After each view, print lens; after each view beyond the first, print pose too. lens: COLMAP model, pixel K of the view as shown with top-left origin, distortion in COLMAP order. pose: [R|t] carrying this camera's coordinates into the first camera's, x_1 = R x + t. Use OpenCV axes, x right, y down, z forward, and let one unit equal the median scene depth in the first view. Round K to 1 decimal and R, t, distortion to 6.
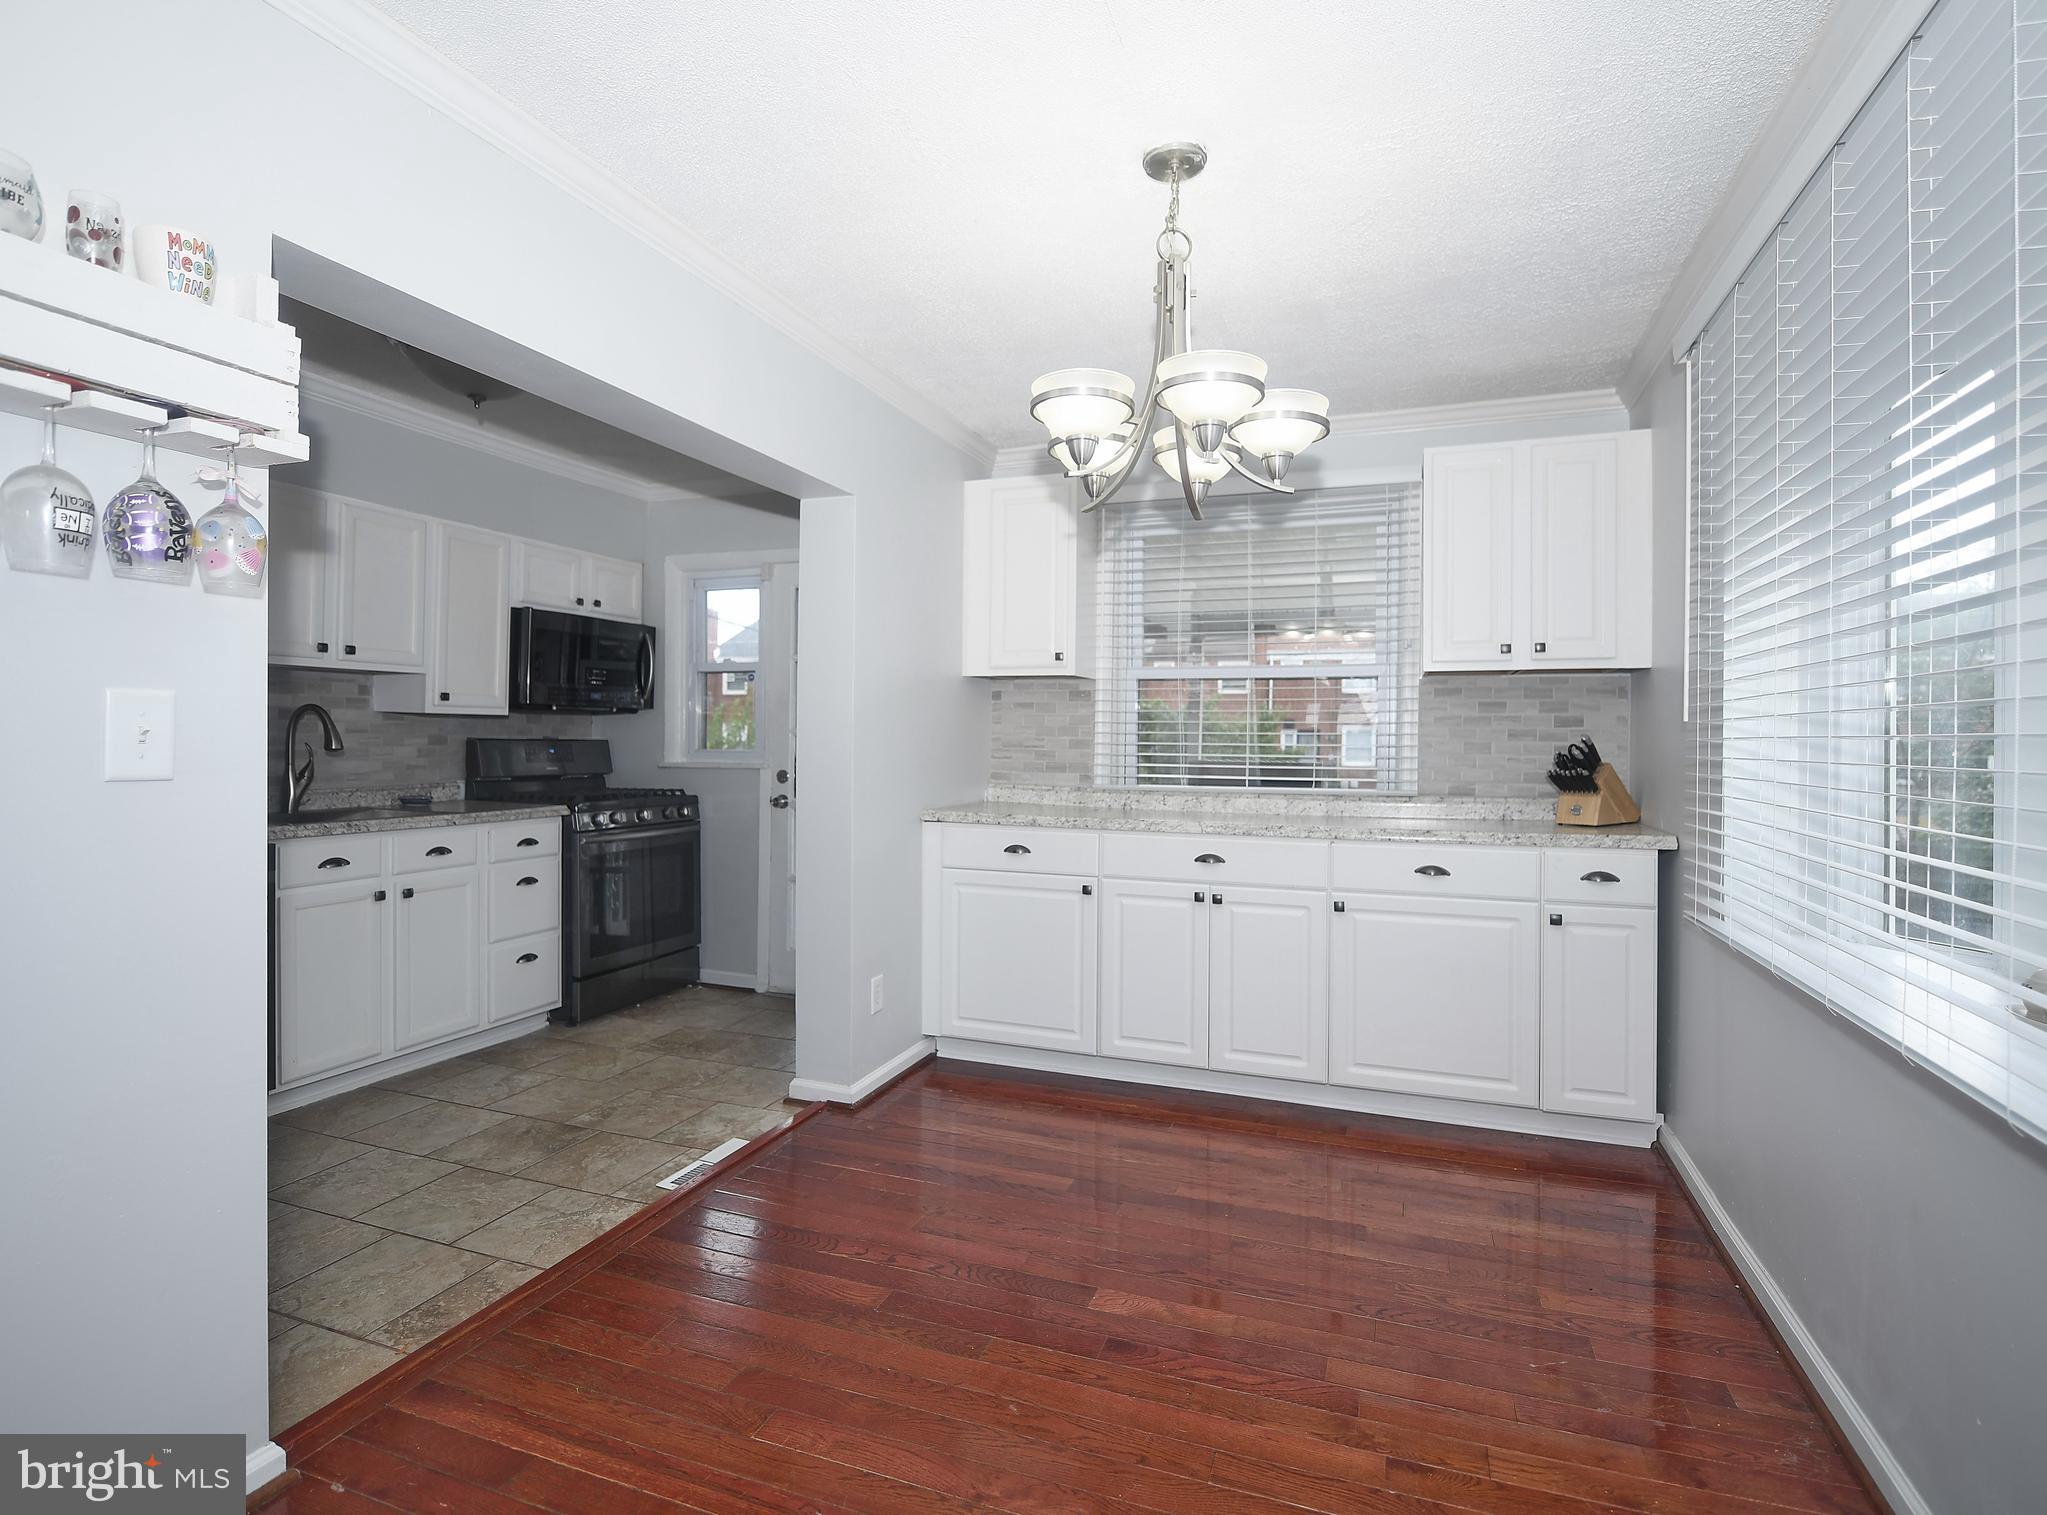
lens RADIAL K [[1007.9, 0, 1031.9], [0, 1007.9, 749.1], [0, 0, 1]] dist [0.000046, -0.009124]
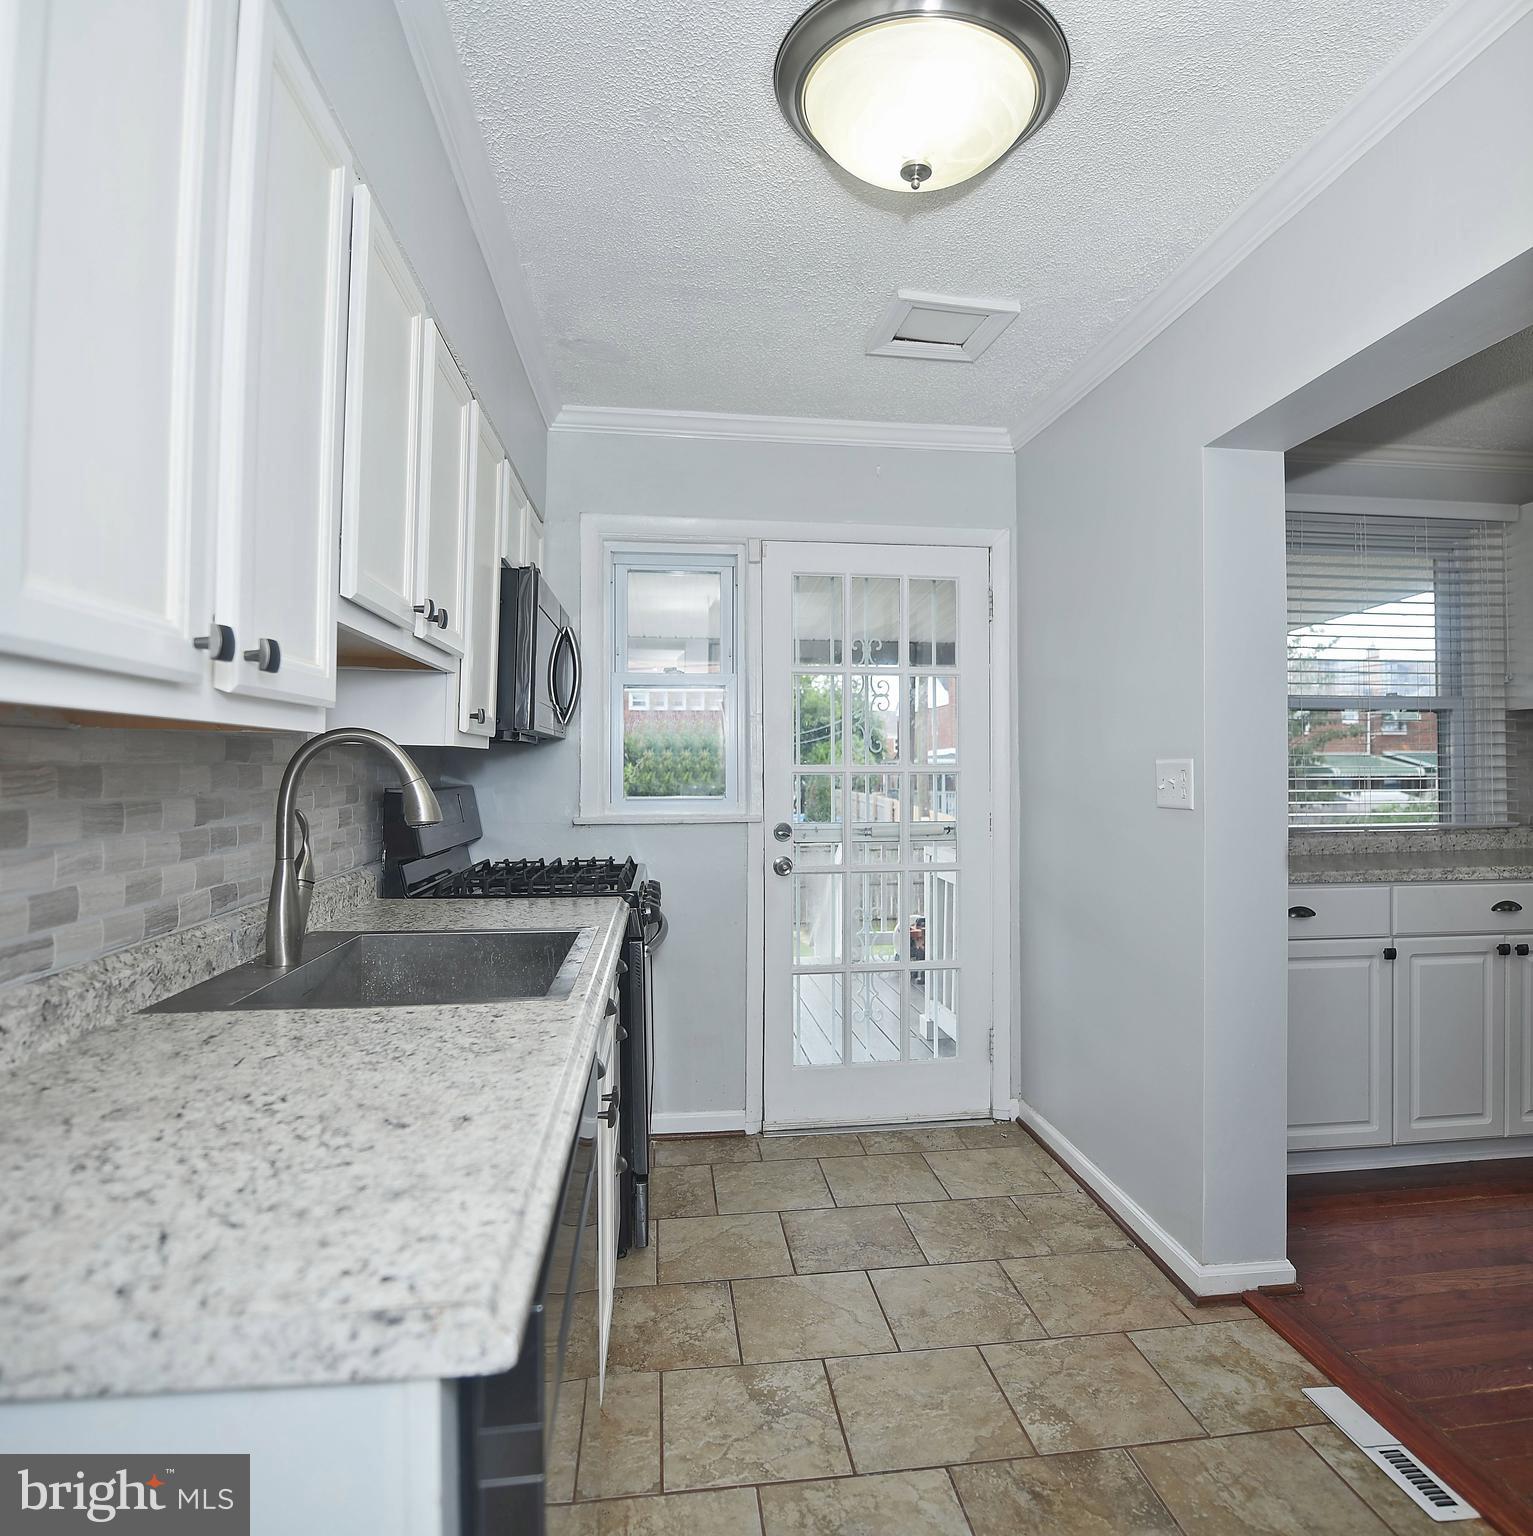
lens RADIAL K [[948.3, 0, 788.8], [0, 948.3, 764.8], [0, 0, 1]] dist [-0.006386, -0.003088]
pose [[0.881523, -0.010131, 0.472033, -0.771443], [0.016036, 0.999835, -0.008488, -0.021655], [-0.471869, 0.015051, 0.881540, 0.531365]]
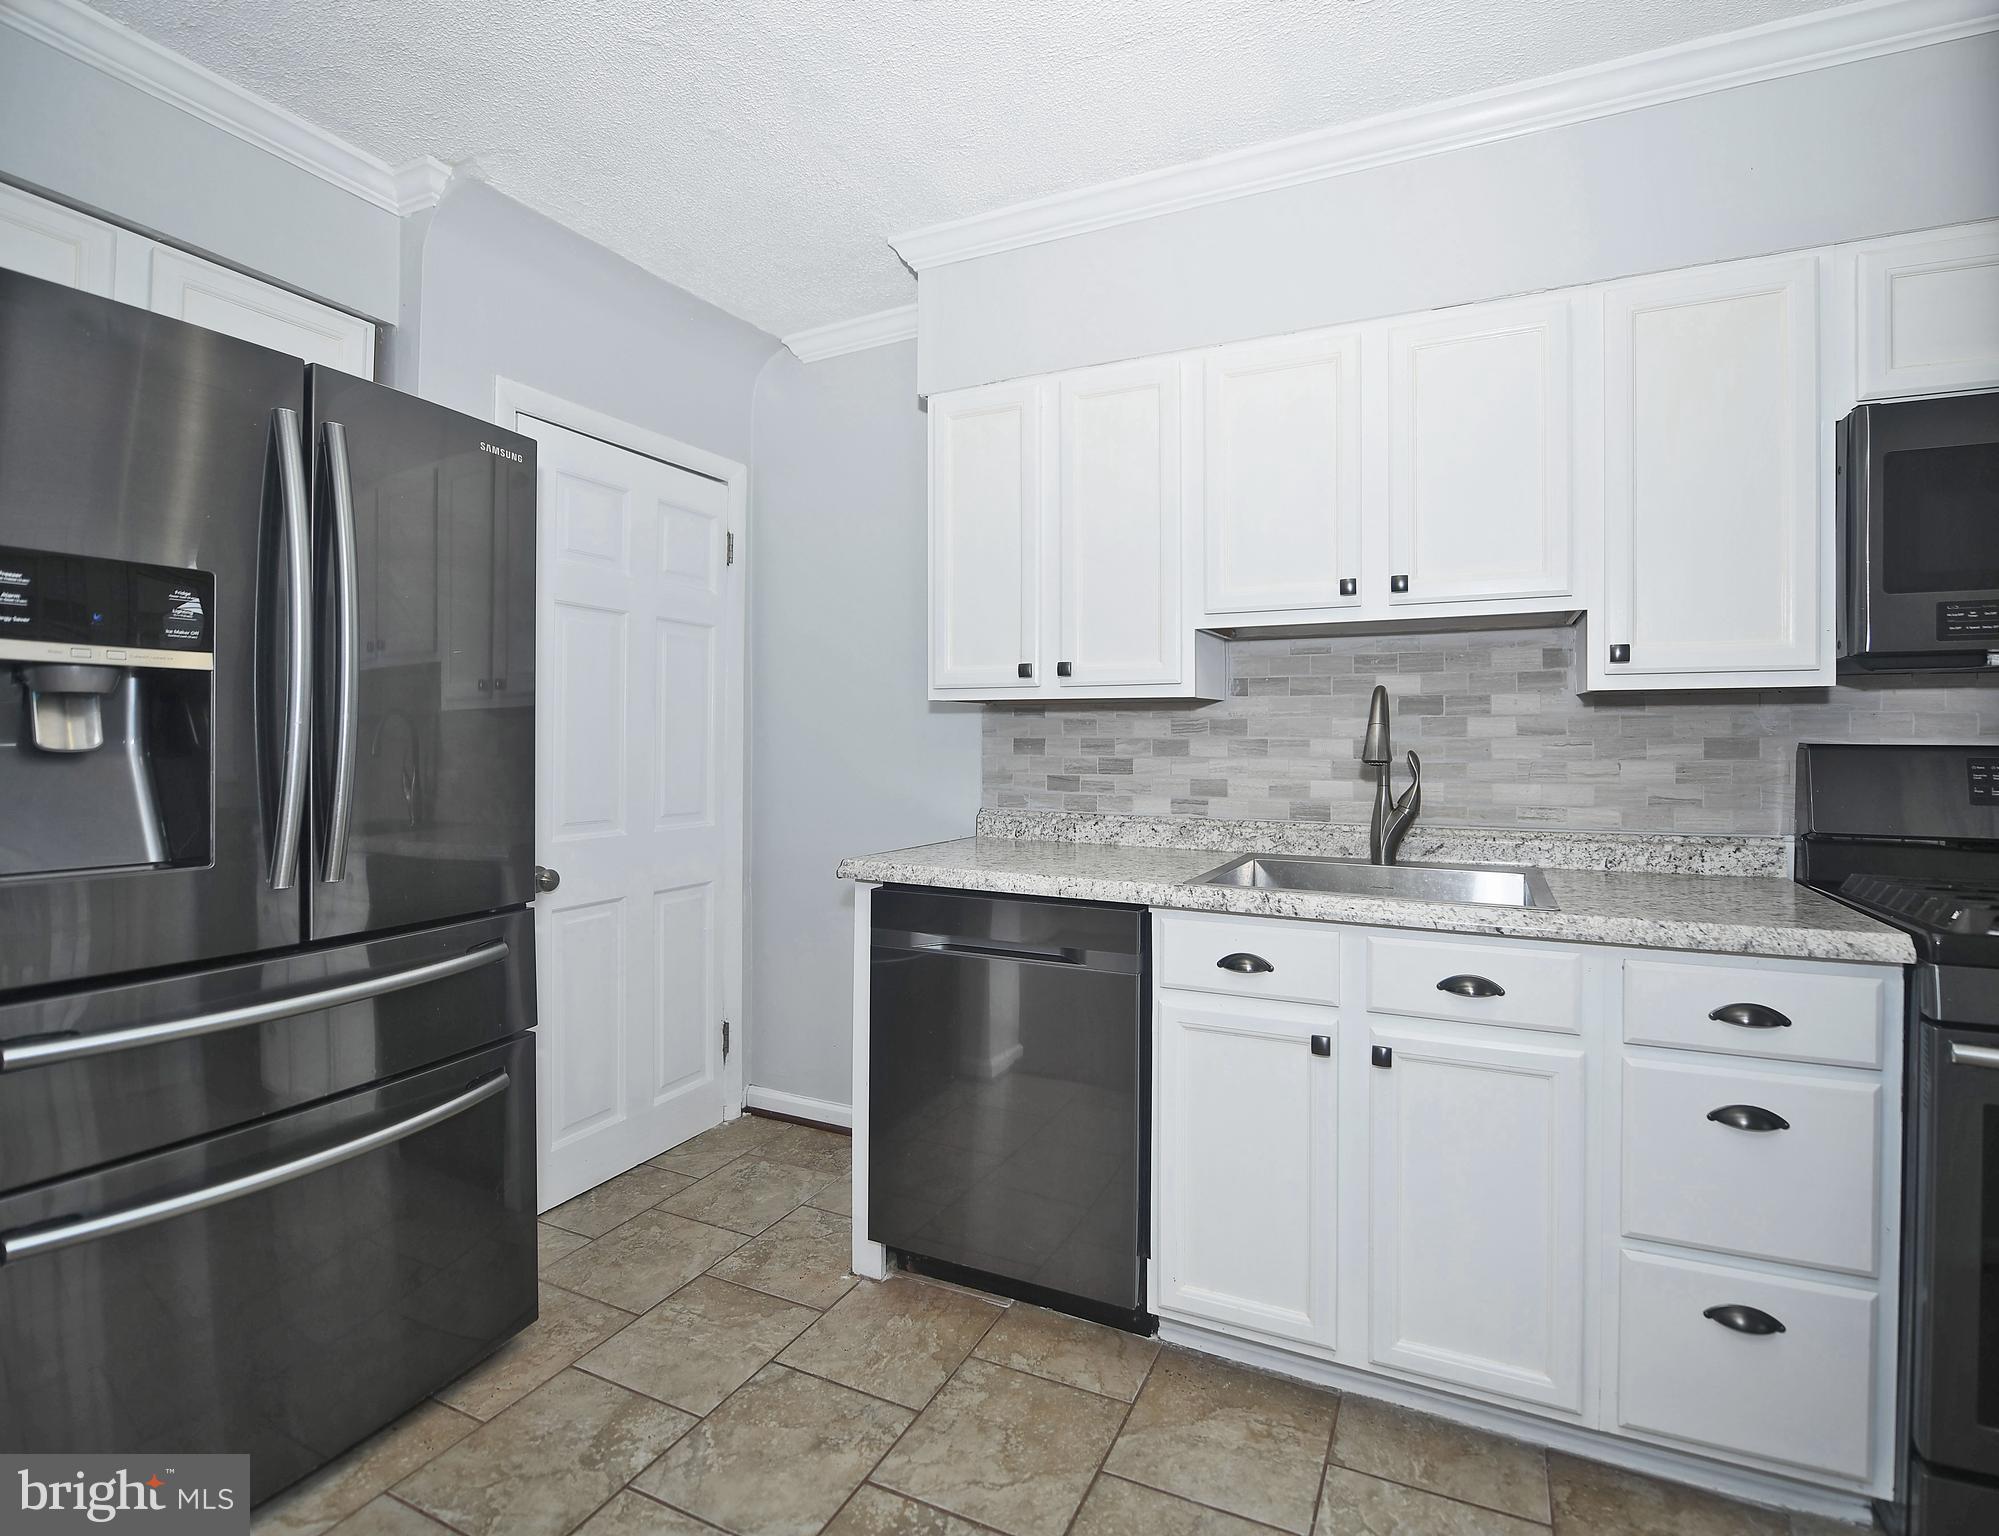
lens RADIAL K [[935.4, 0, 1064.6], [0, 935.4, 745.1], [0, 0, 1]] dist [-0.018746, -0.001709]
pose [[-0.057023, -0.010444, -0.998318, -0.159003], [-0.017105, 0.999809, -0.009483, -0.001346], [0.998226, 0.016535, -0.057191, 0.873628]]
